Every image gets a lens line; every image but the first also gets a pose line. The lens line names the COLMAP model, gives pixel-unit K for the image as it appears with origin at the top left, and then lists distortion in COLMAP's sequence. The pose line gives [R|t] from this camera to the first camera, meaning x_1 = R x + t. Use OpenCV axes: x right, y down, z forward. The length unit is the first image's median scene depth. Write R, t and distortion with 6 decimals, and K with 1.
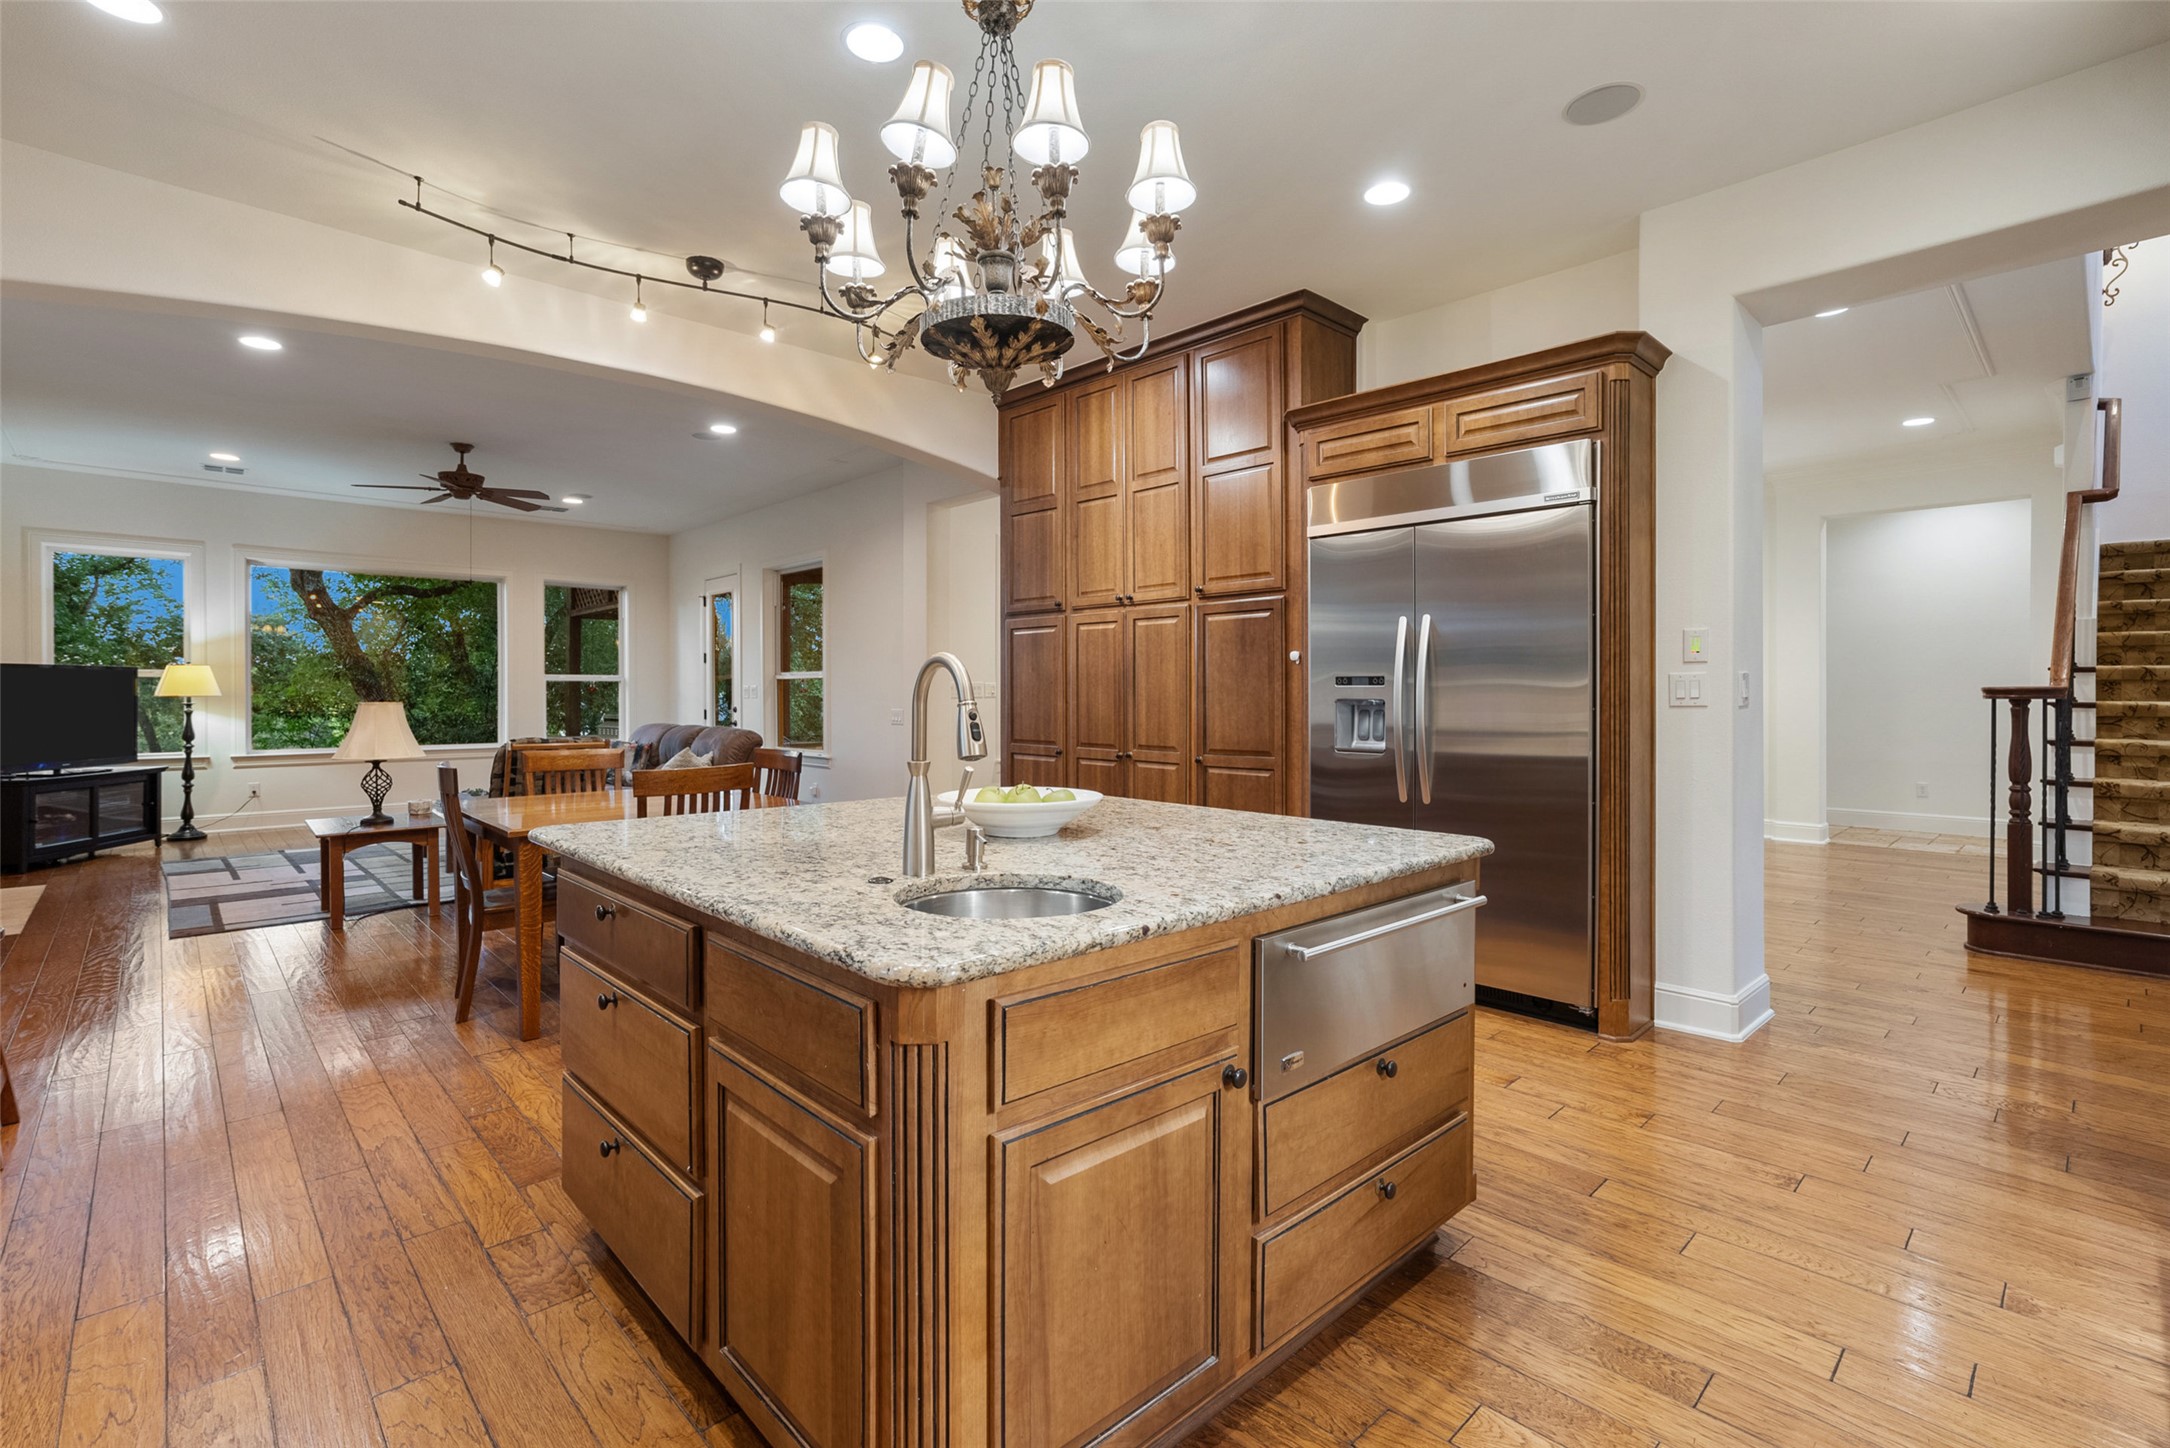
lens RADIAL K [[979.9, 0, 1089.9], [0, 979.9, 723.1], [0, 0, 1]] dist [0.001448, 0.004516]
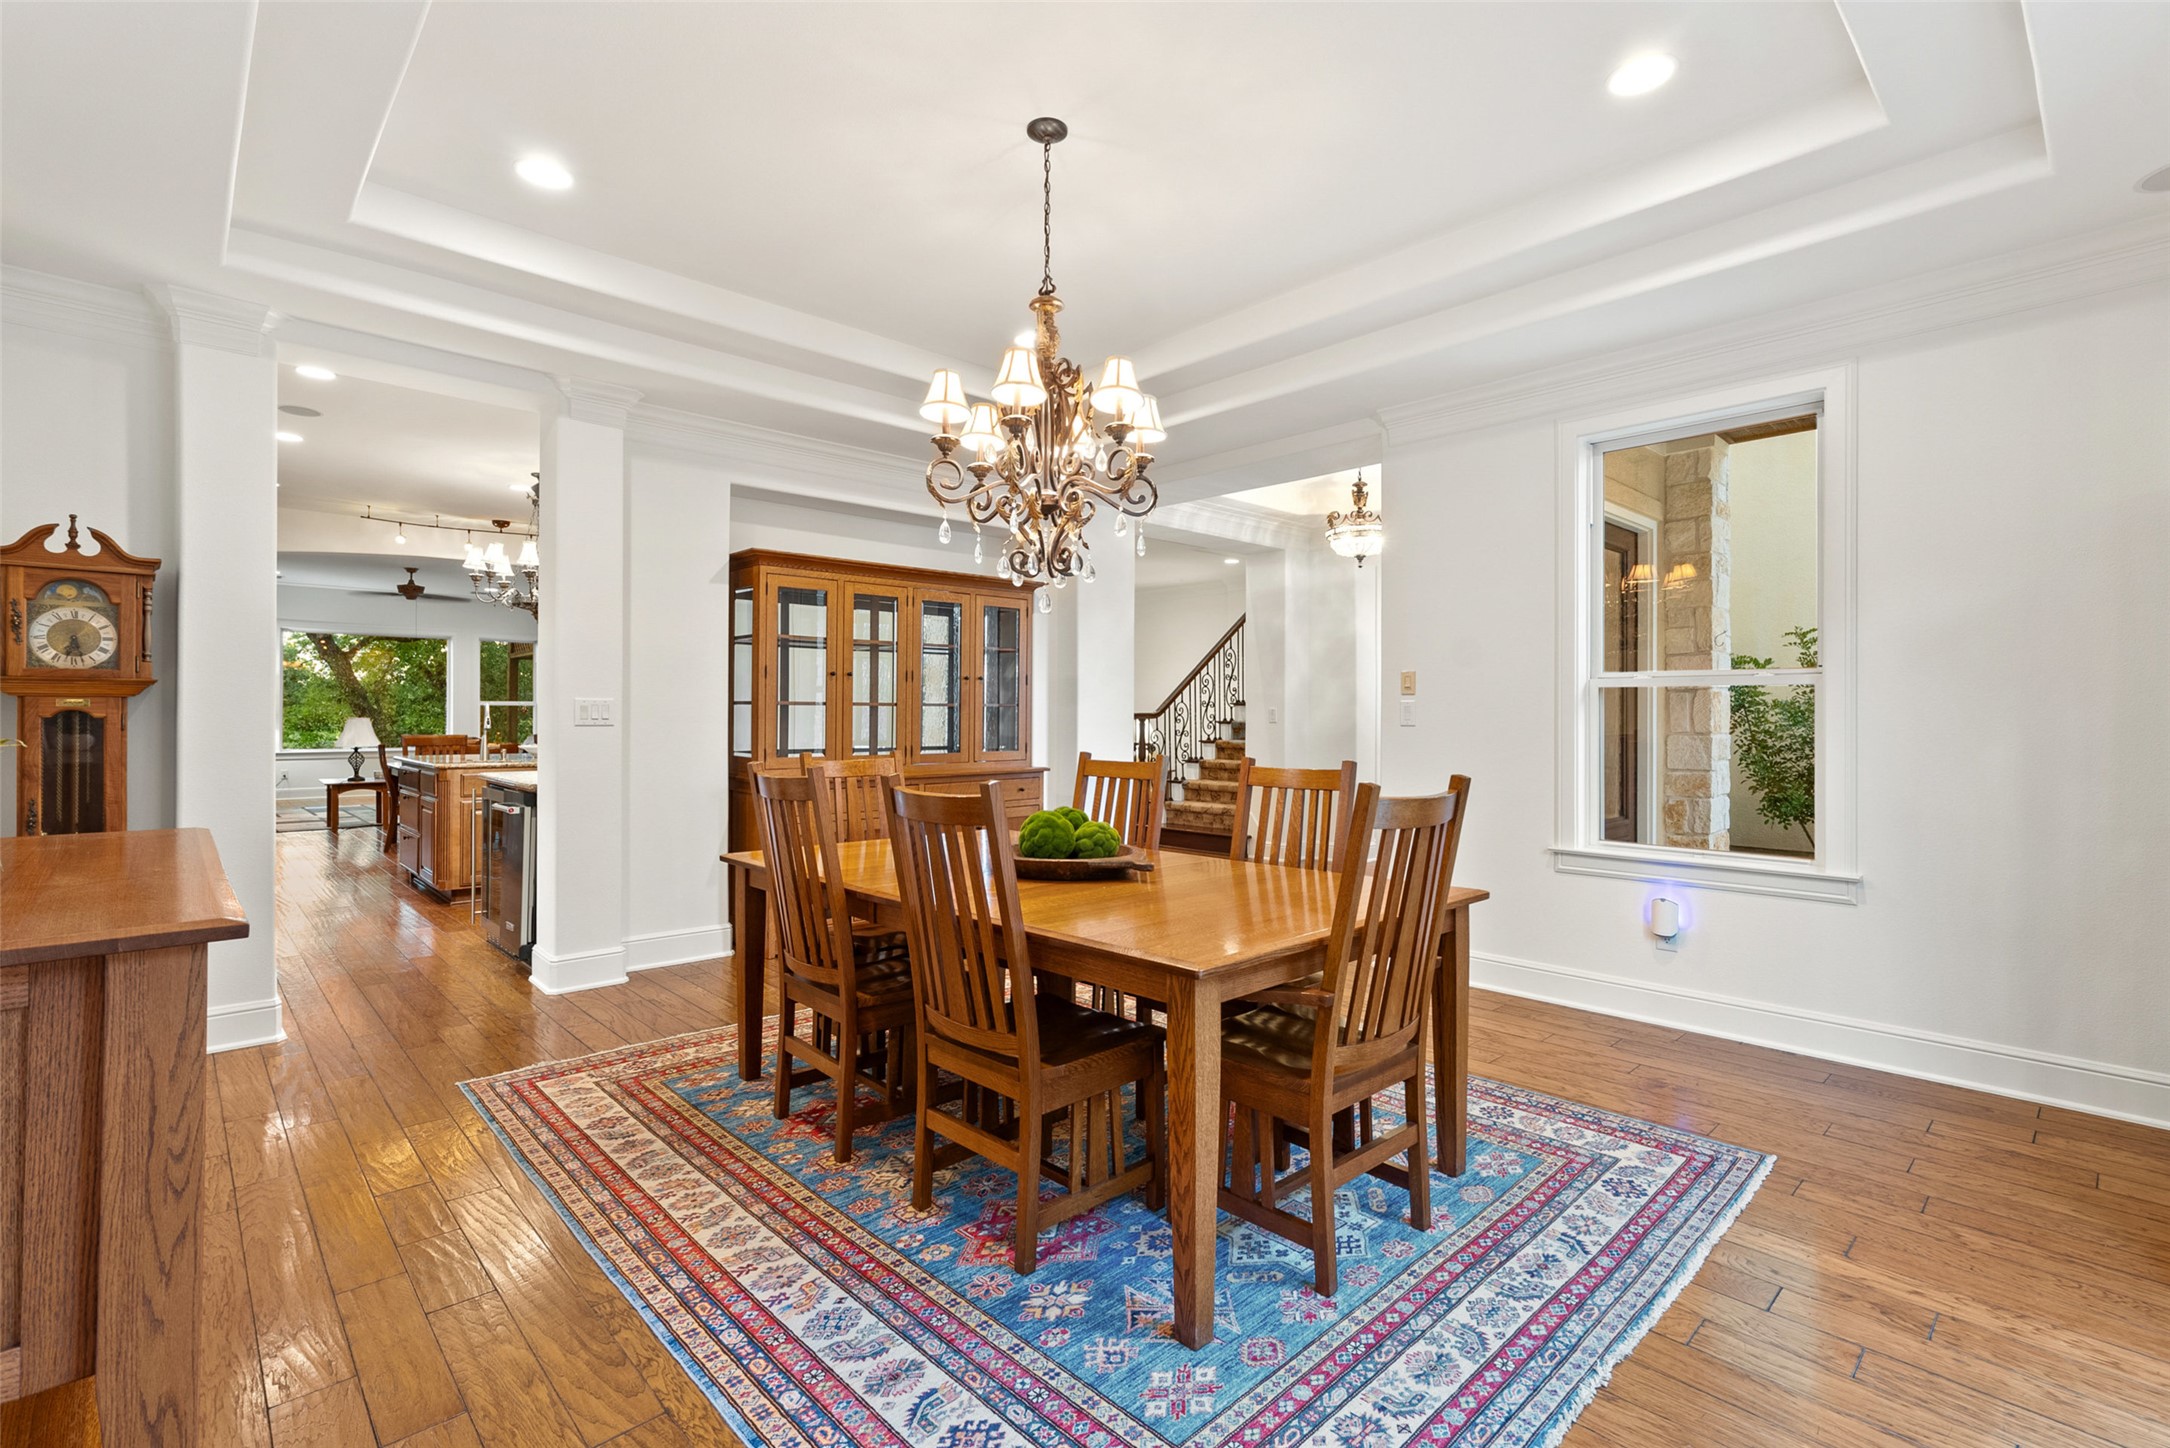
lens RADIAL K [[979.9, 0, 1073.7], [0, 979.9, 730.9], [0, 0, 1]] dist [0.001448, 0.004516]
pose [[0.999879, 0.004106, -0.014992, 0.615758], [-0.004302, 0.999905, -0.013063, 0.021710], [0.014937, 0.013126, 0.999802, -0.786526]]
